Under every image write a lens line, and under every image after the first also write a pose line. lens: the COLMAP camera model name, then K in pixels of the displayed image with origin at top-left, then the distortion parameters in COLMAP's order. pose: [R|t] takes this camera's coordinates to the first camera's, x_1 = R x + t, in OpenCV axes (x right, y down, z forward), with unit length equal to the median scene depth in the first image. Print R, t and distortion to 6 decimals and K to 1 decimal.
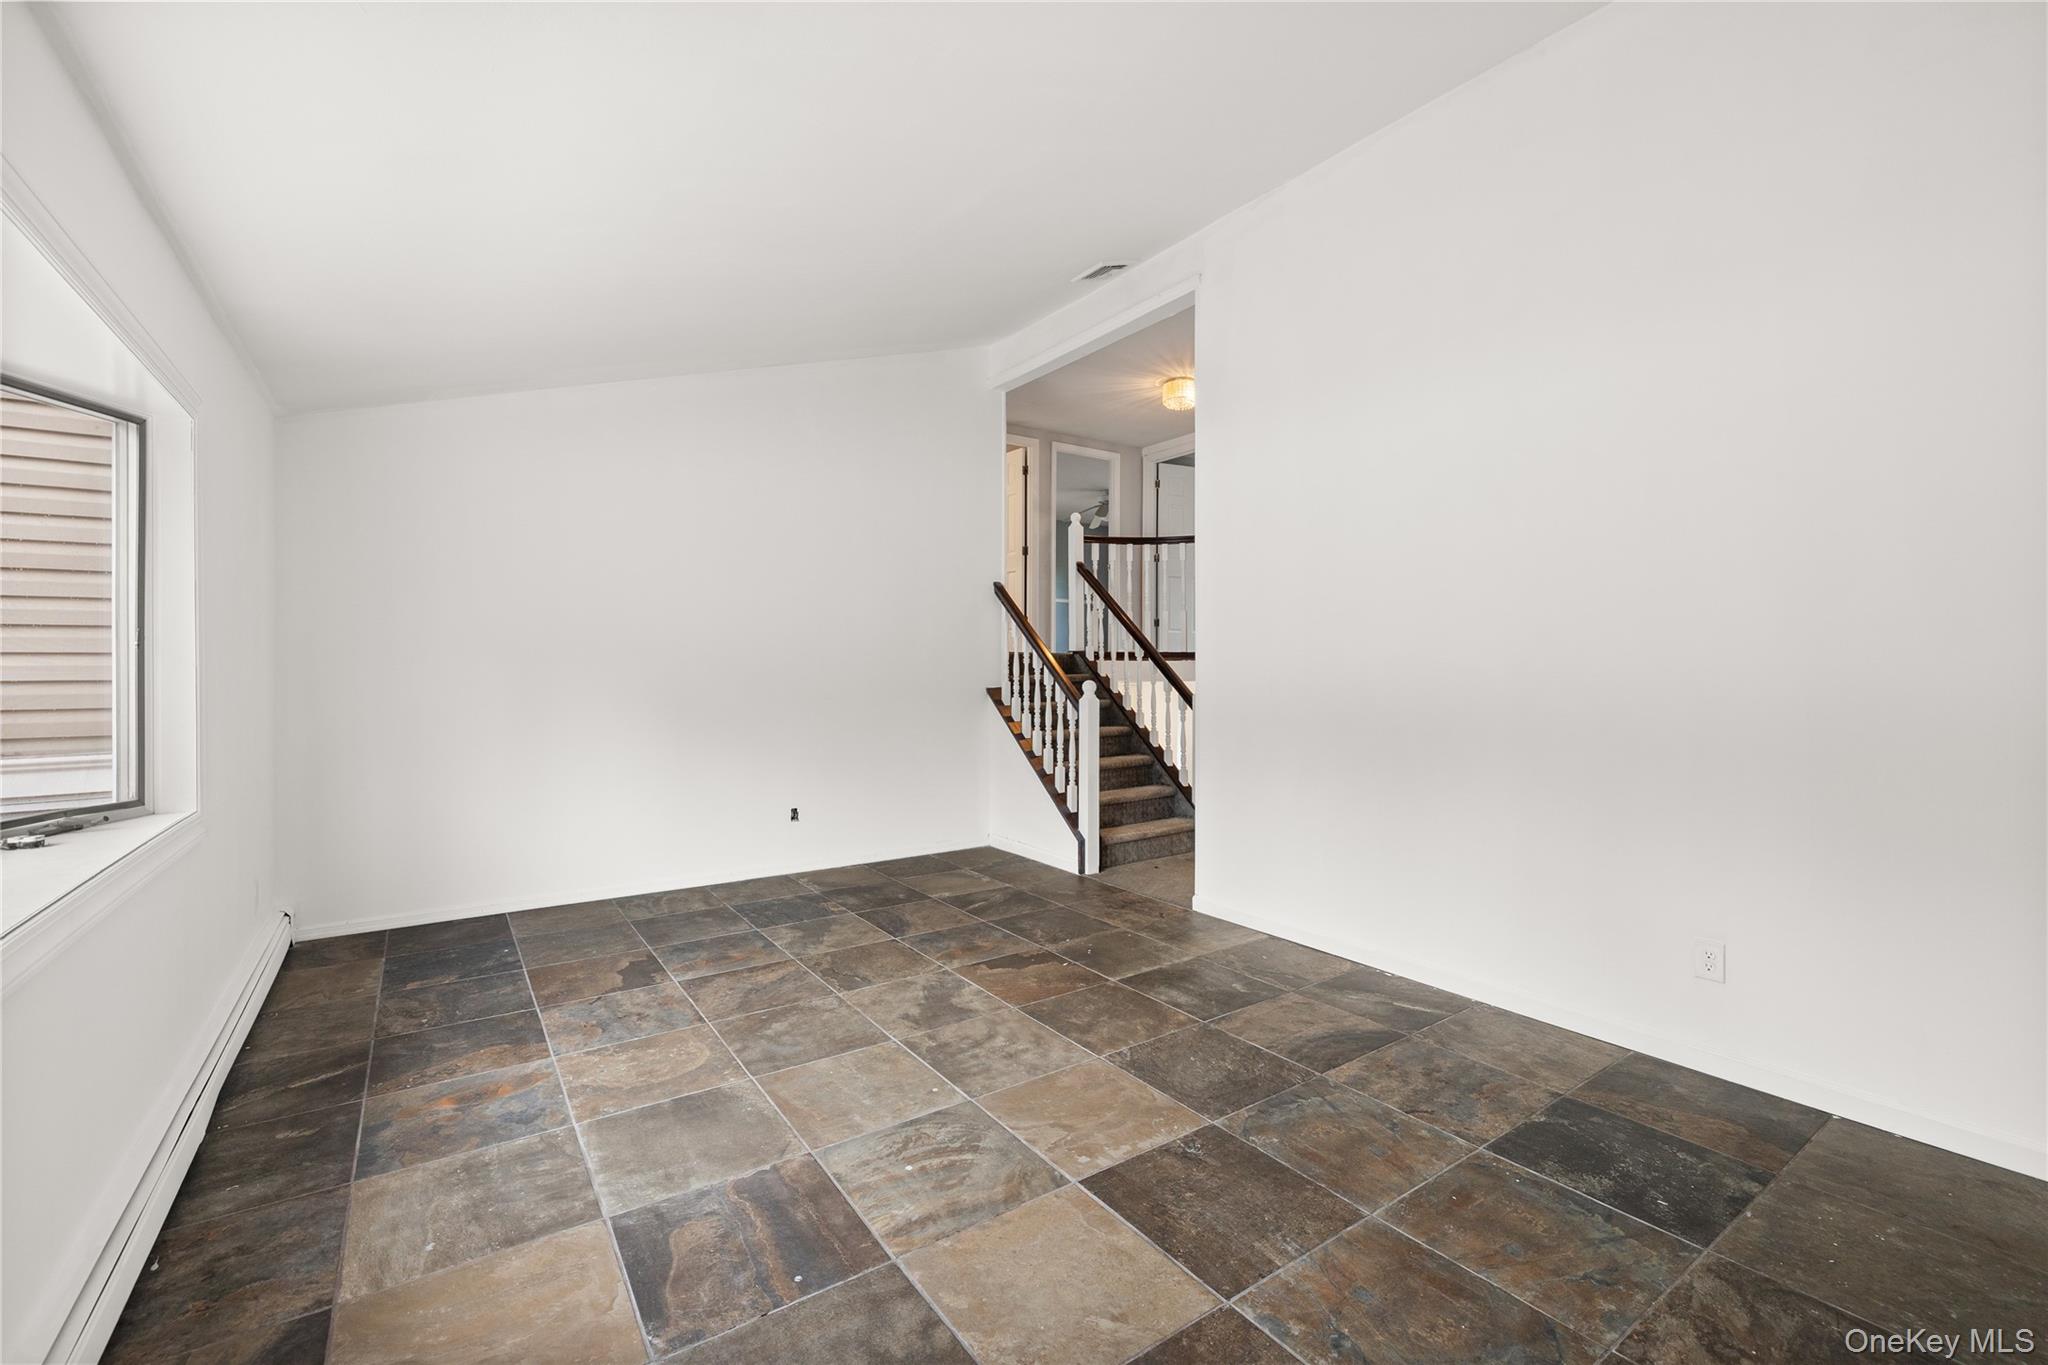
lens RADIAL K [[874.2, 0, 1024.5], [0, 874.2, 672.7], [0, 0, 1]] dist [-0.004253, -0.000084]
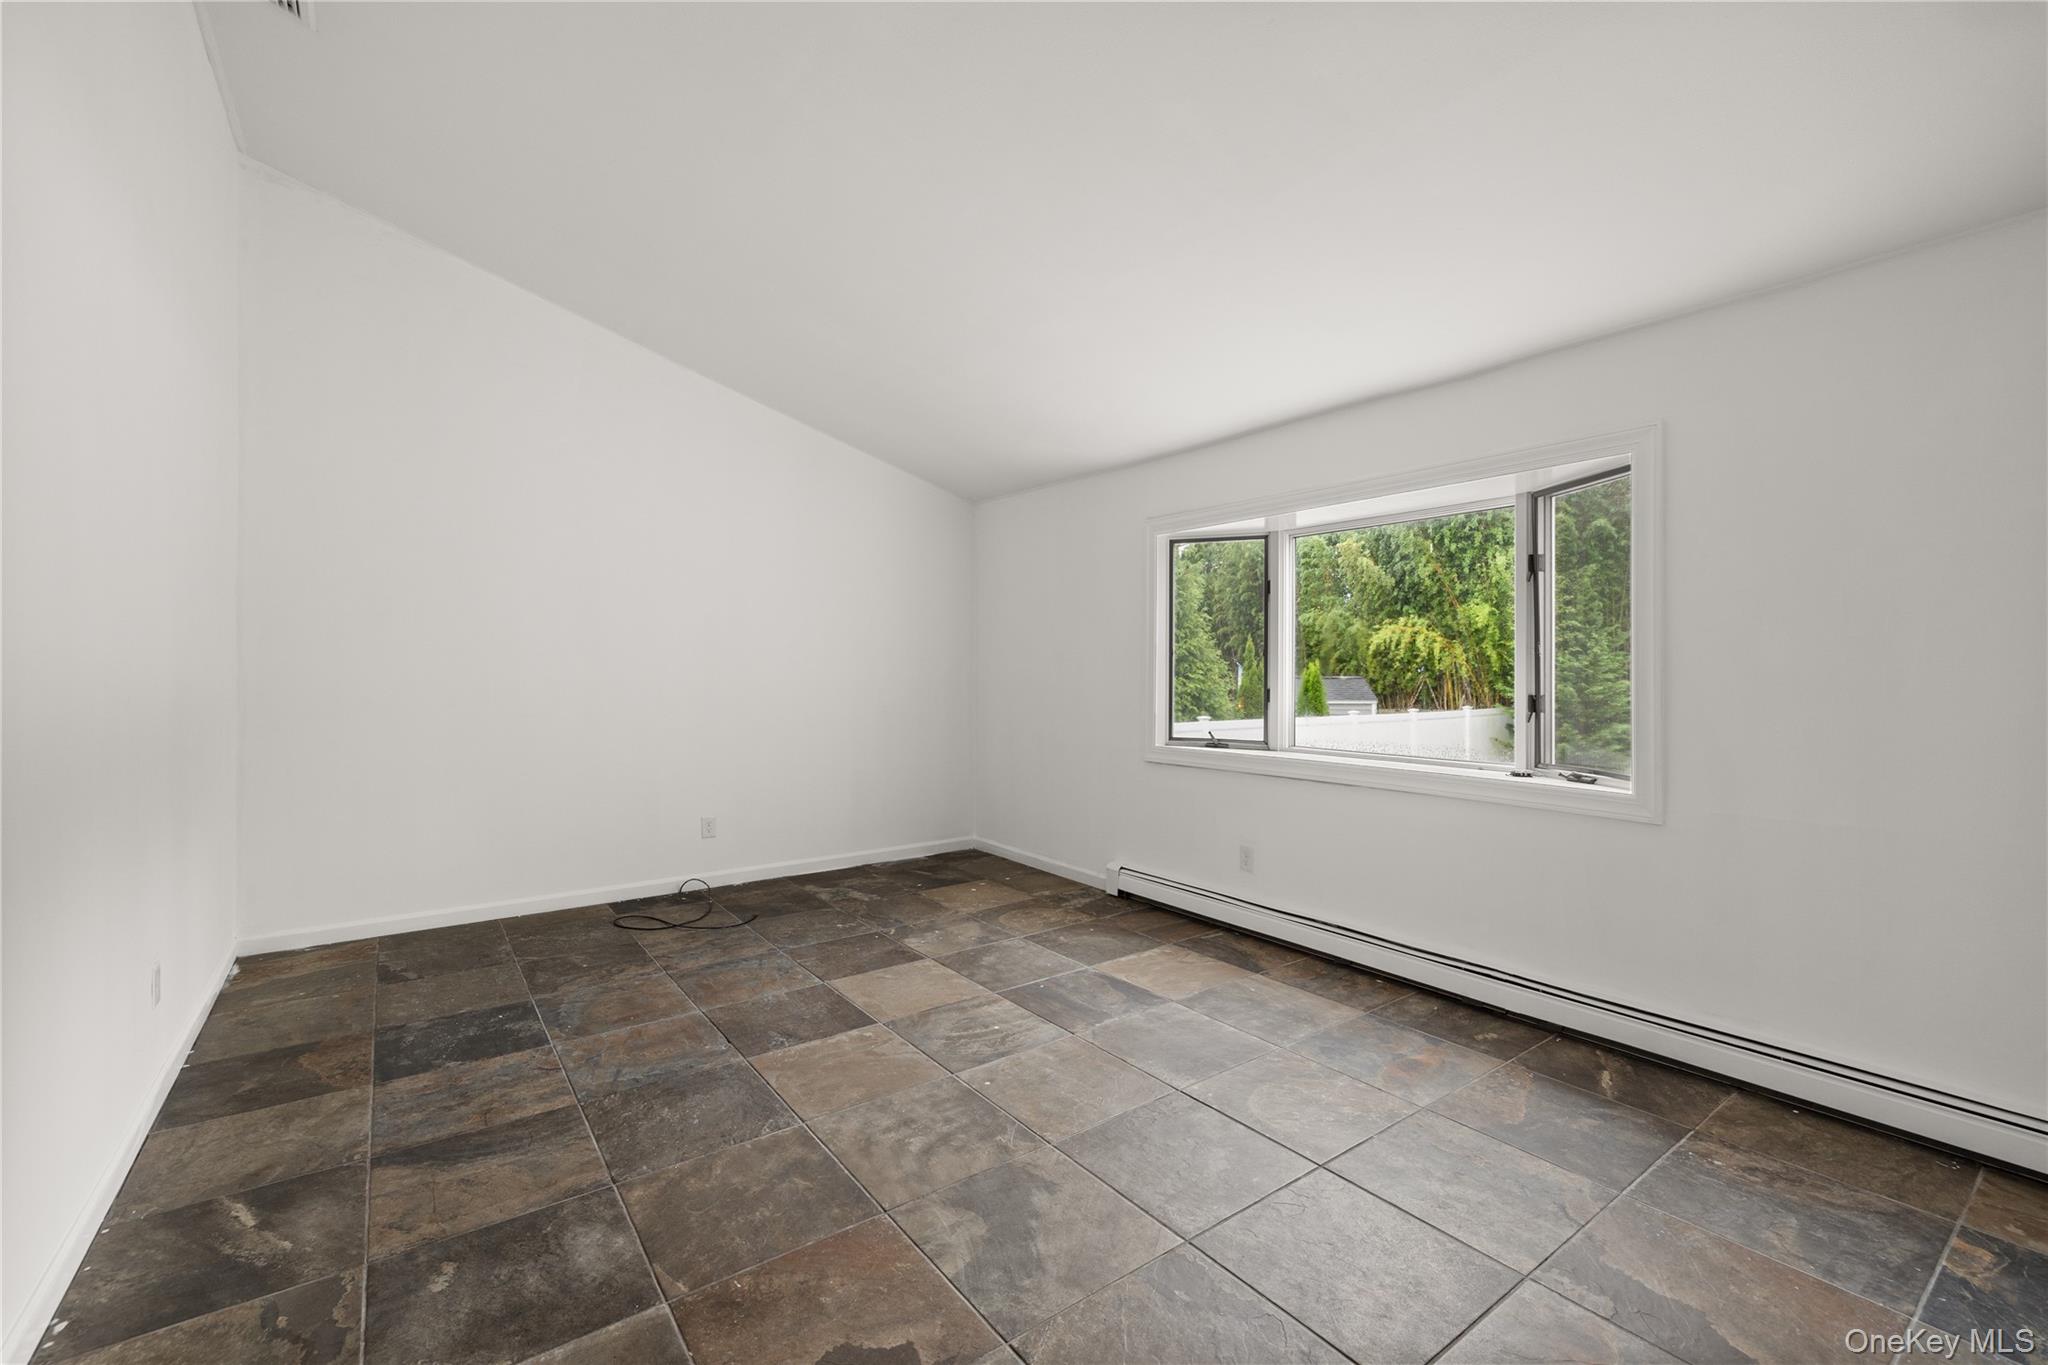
lens RADIAL K [[874.2, 0, 1024.4], [0, 874.2, 672.0], [0, 0, 1]] dist [-0.004253, -0.000084]
pose [[-0.999703, -0.000141, -0.024354, -0.130087], [-0.000484, 0.999901, 0.014077, -0.017335], [0.024349, 0.014085, -0.999604, 2.172400]]
